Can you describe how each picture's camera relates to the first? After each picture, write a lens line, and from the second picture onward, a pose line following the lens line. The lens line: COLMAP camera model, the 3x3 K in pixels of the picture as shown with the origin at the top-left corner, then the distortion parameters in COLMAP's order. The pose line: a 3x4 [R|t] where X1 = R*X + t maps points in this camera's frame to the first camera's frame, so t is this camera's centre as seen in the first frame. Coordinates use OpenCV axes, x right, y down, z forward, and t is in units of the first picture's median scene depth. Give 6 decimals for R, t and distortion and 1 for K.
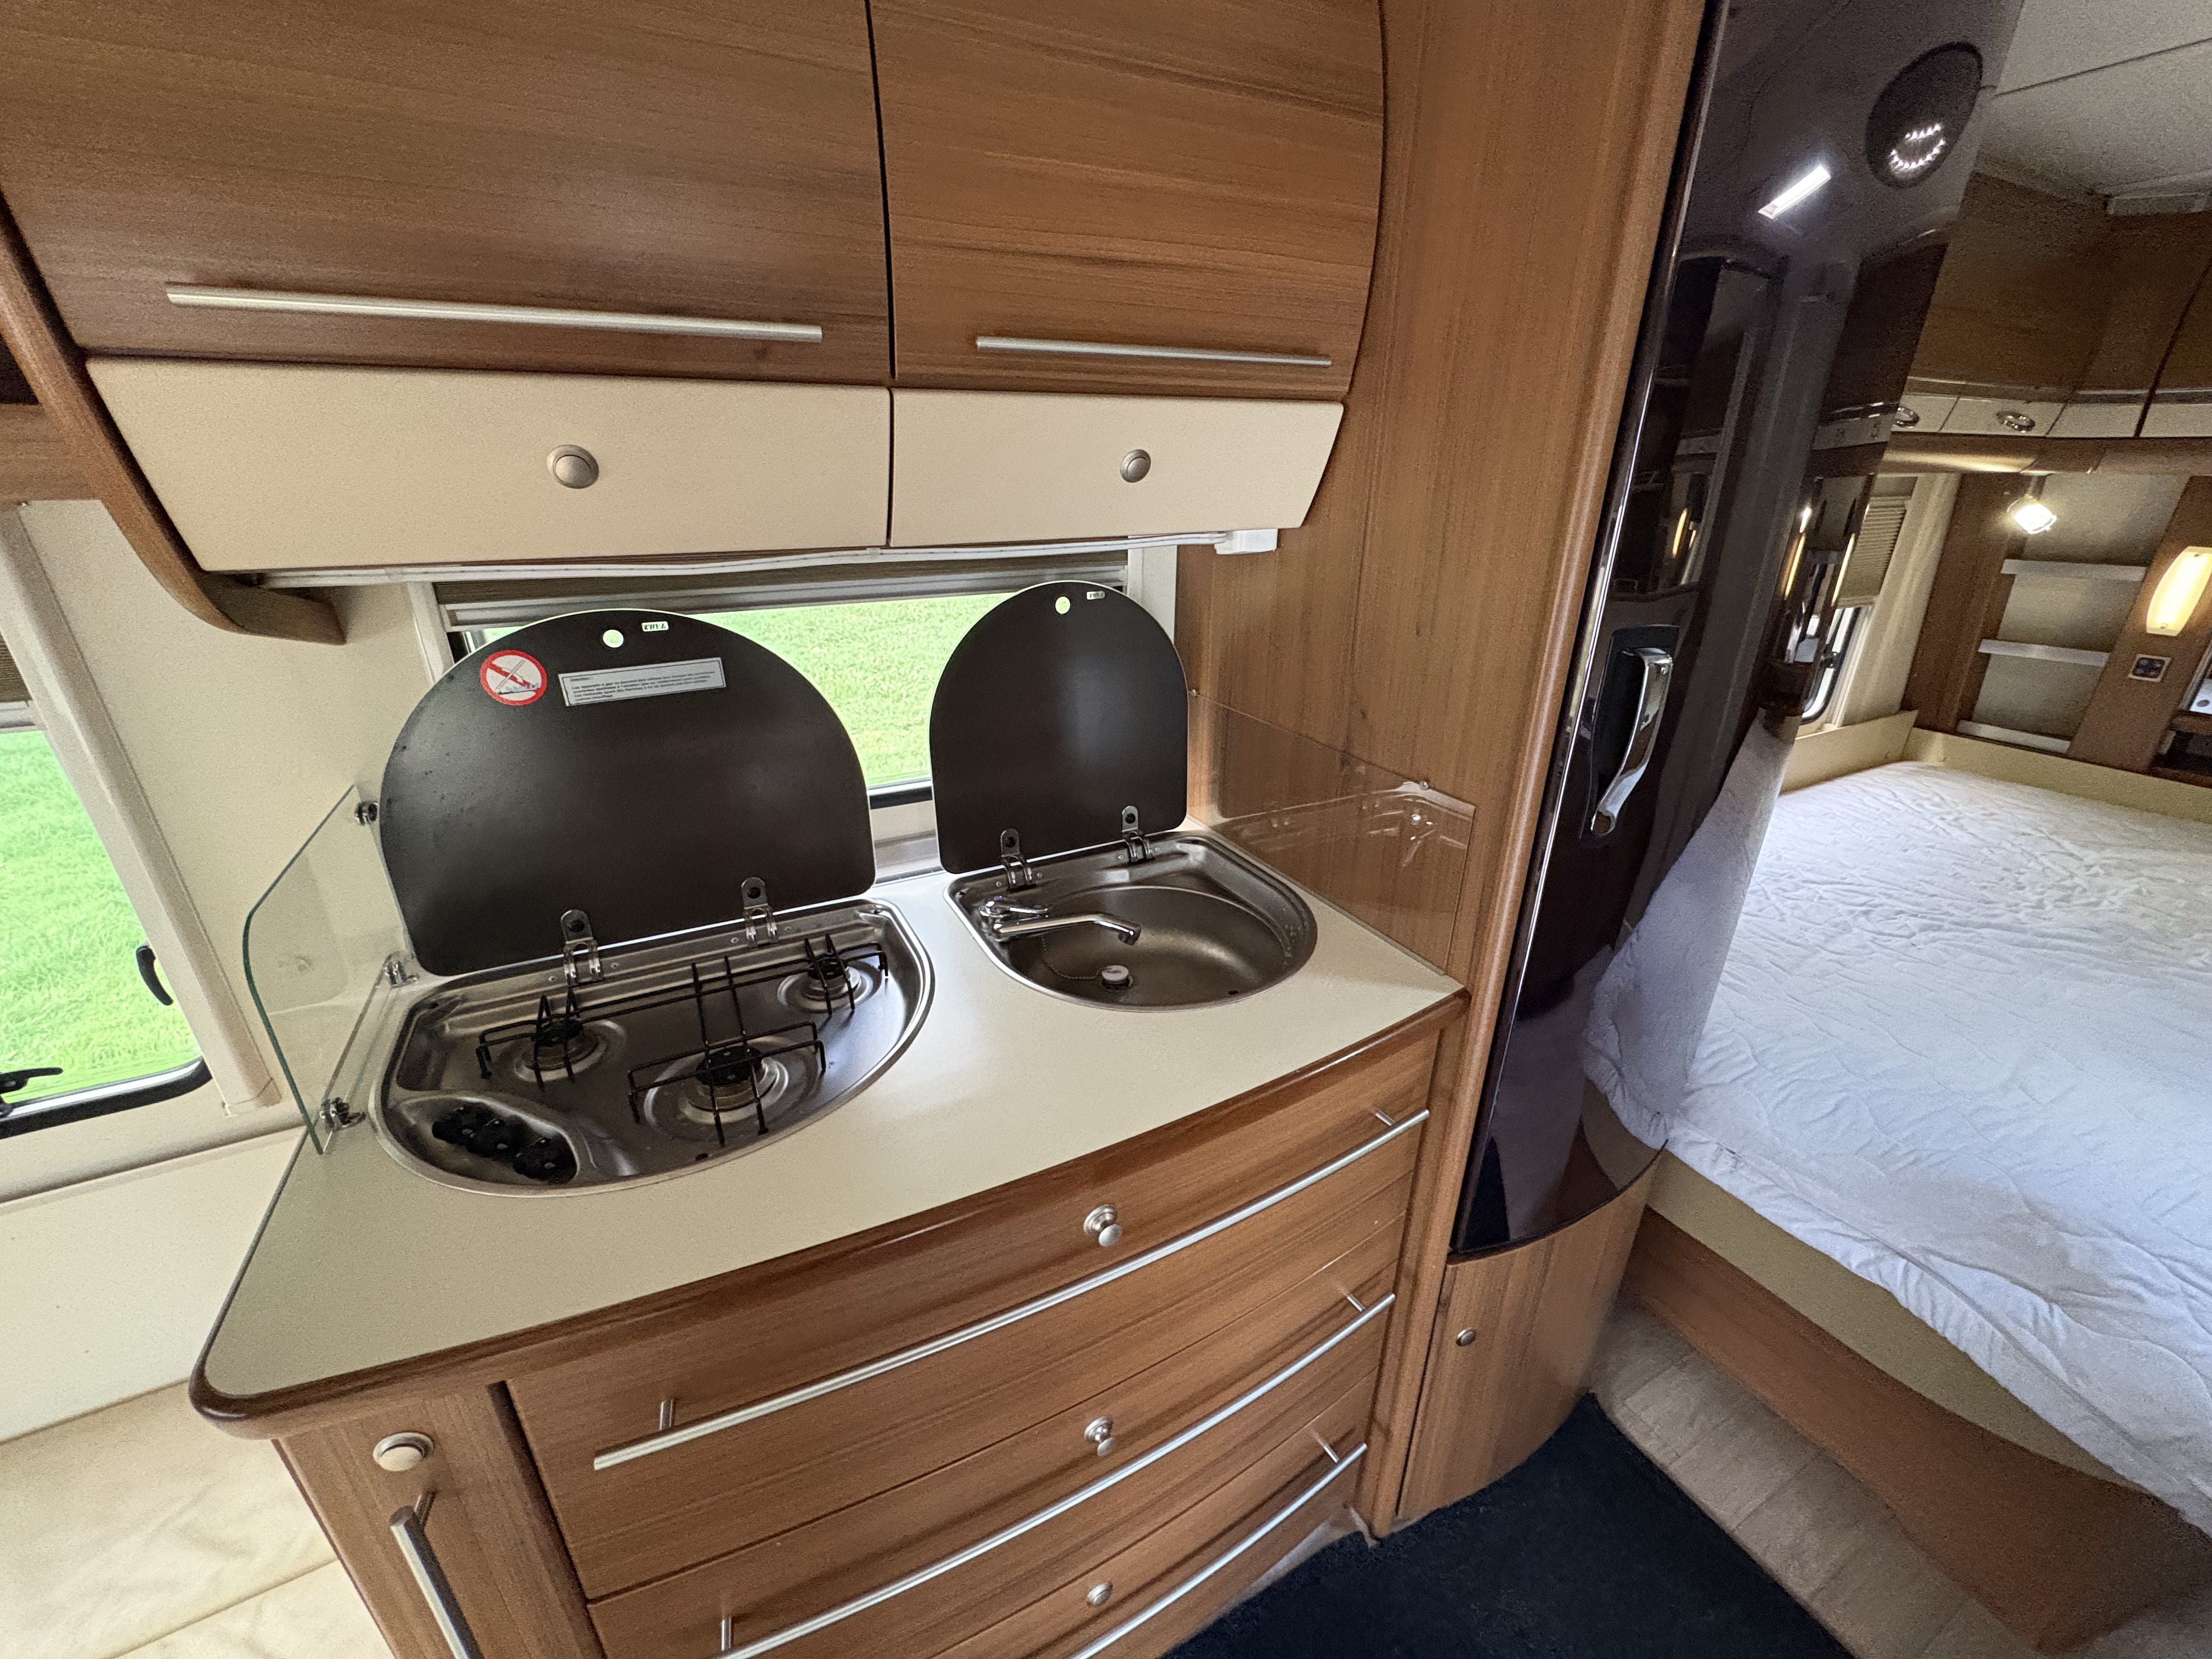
lens RADIAL K [[881.2, 0, 1107.3], [0, 881.2, 827.3], [0, 0, 1]] dist [0.000586, 0.000371]
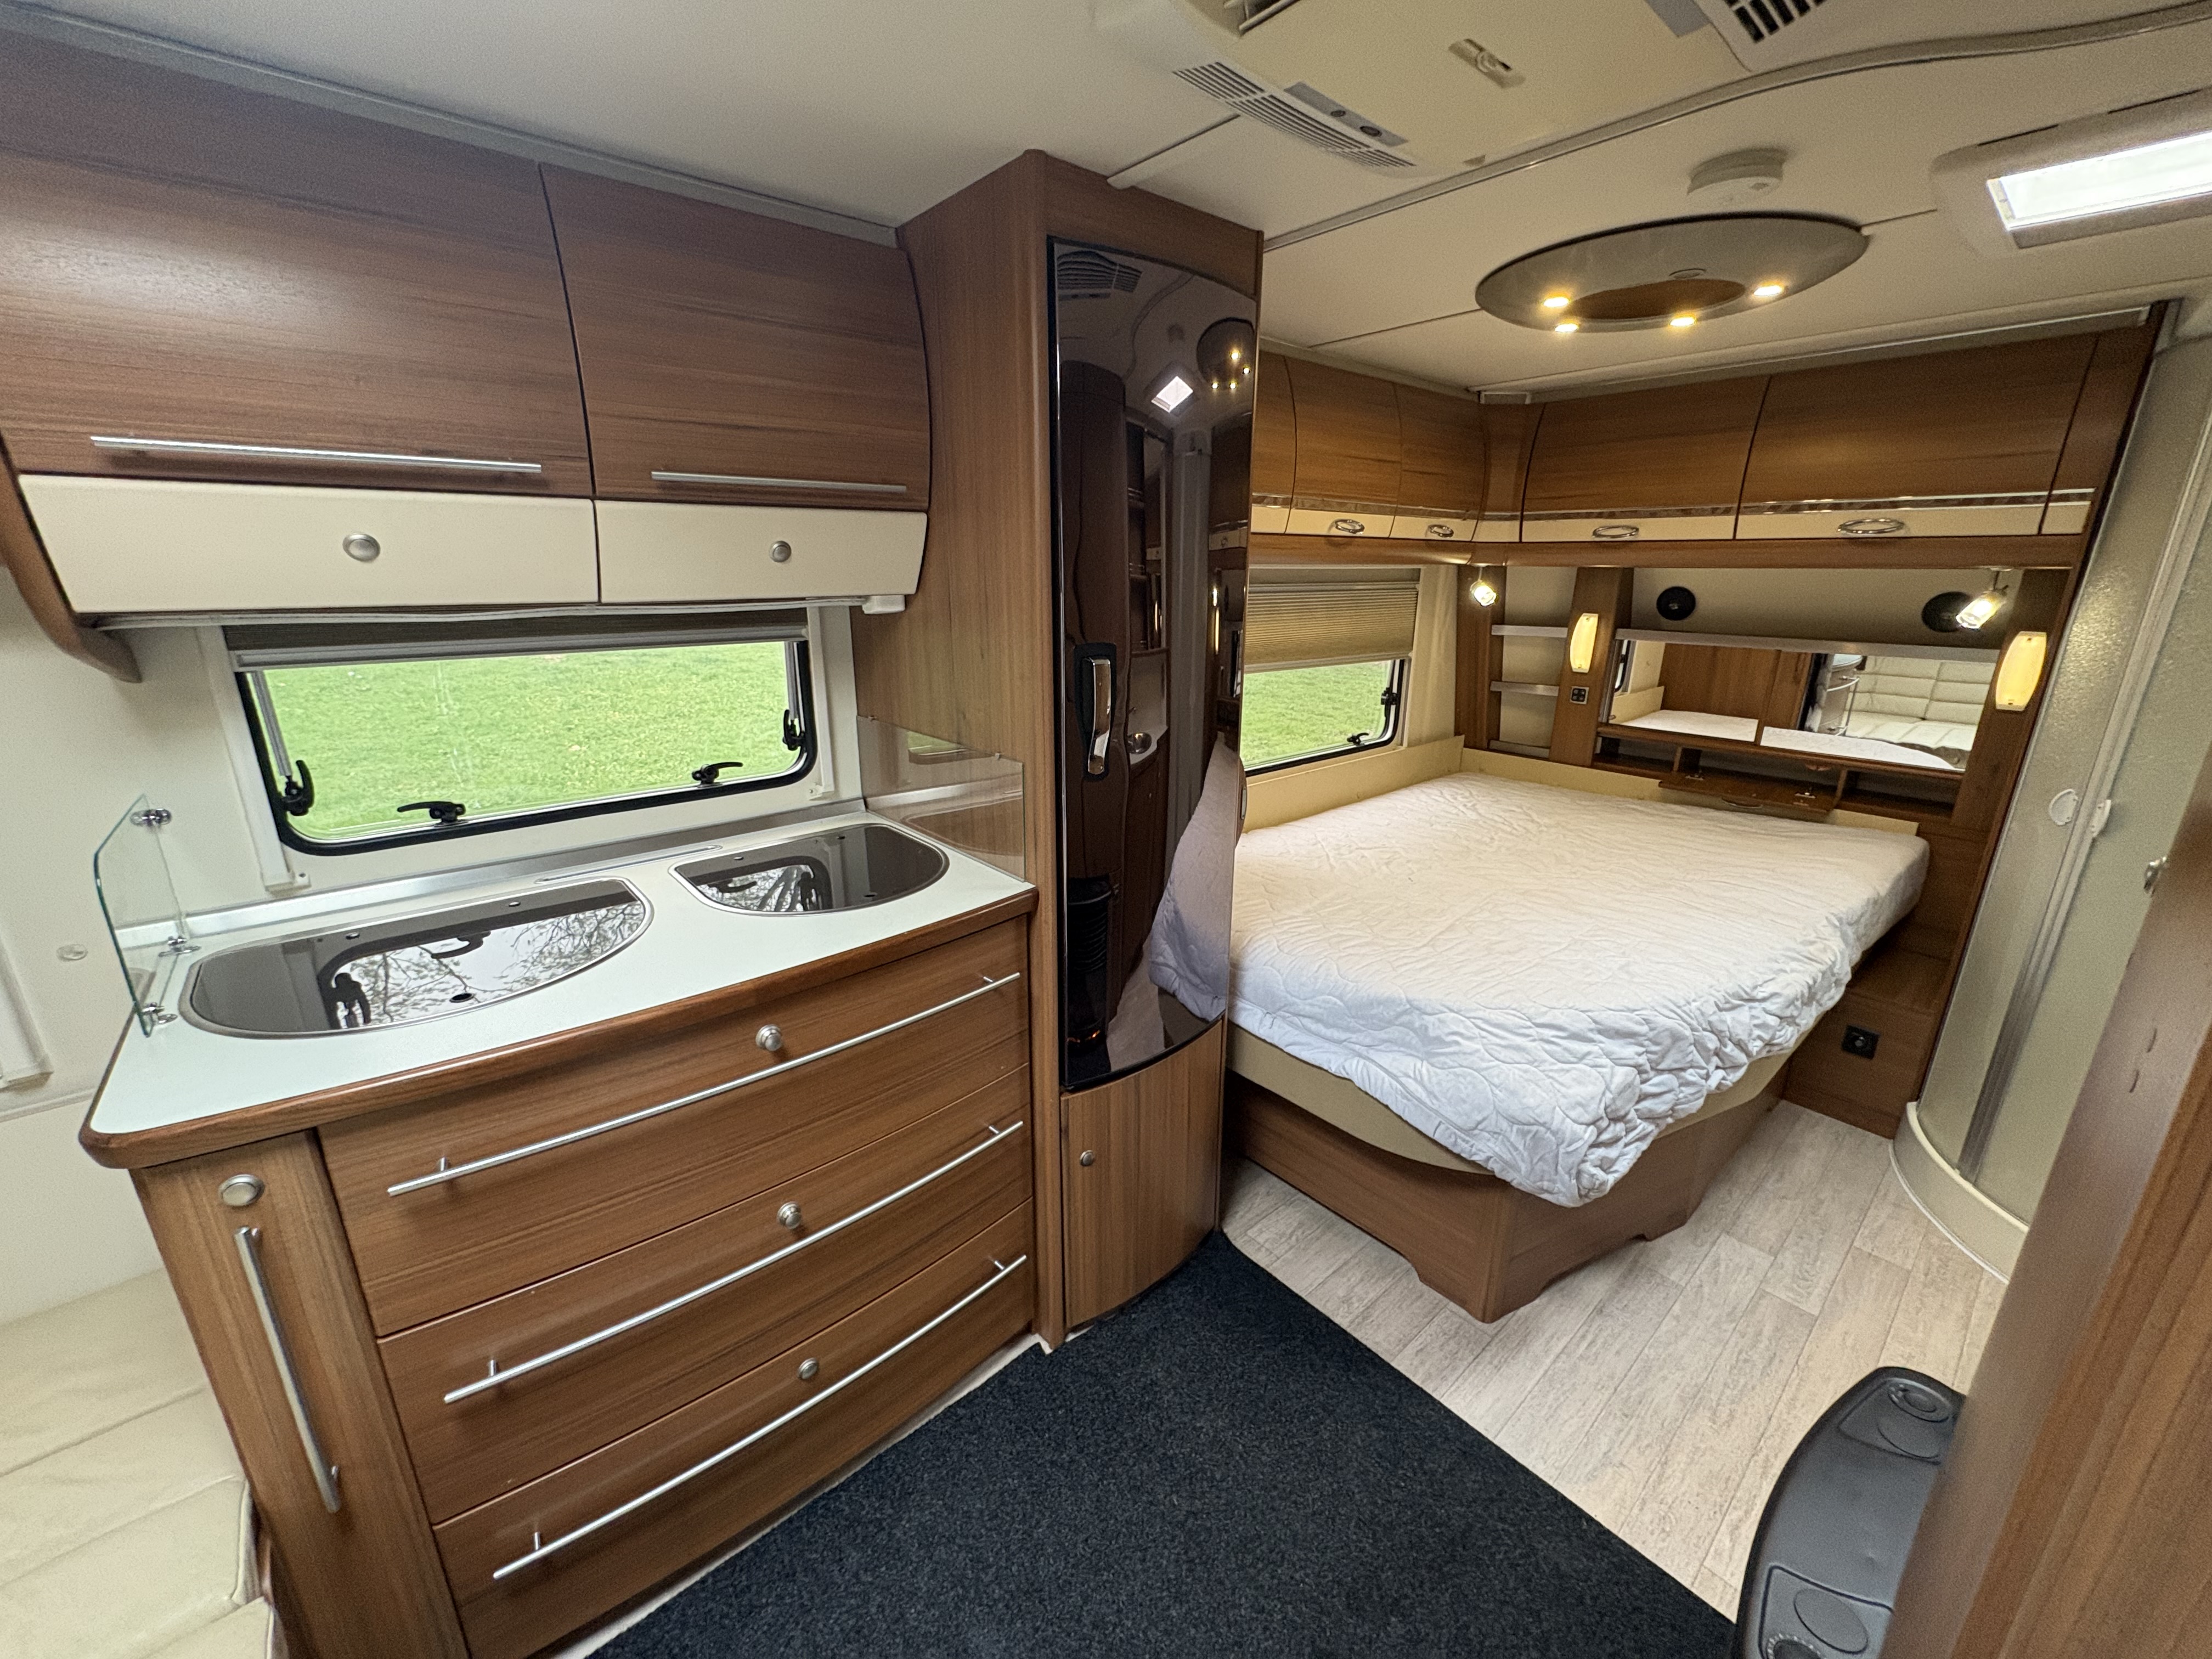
lens RADIAL K [[881.2, 0, 1108.0], [0, 881.2, 831.5], [0, 0, 1]] dist [0.000586, 0.000371]
pose [[0.973925, -0.065165, 0.217309, 0.177431], [0.086605, 0.992112, -0.090632, 0.203773], [-0.209688, 0.107089, 0.971886, -0.431068]]
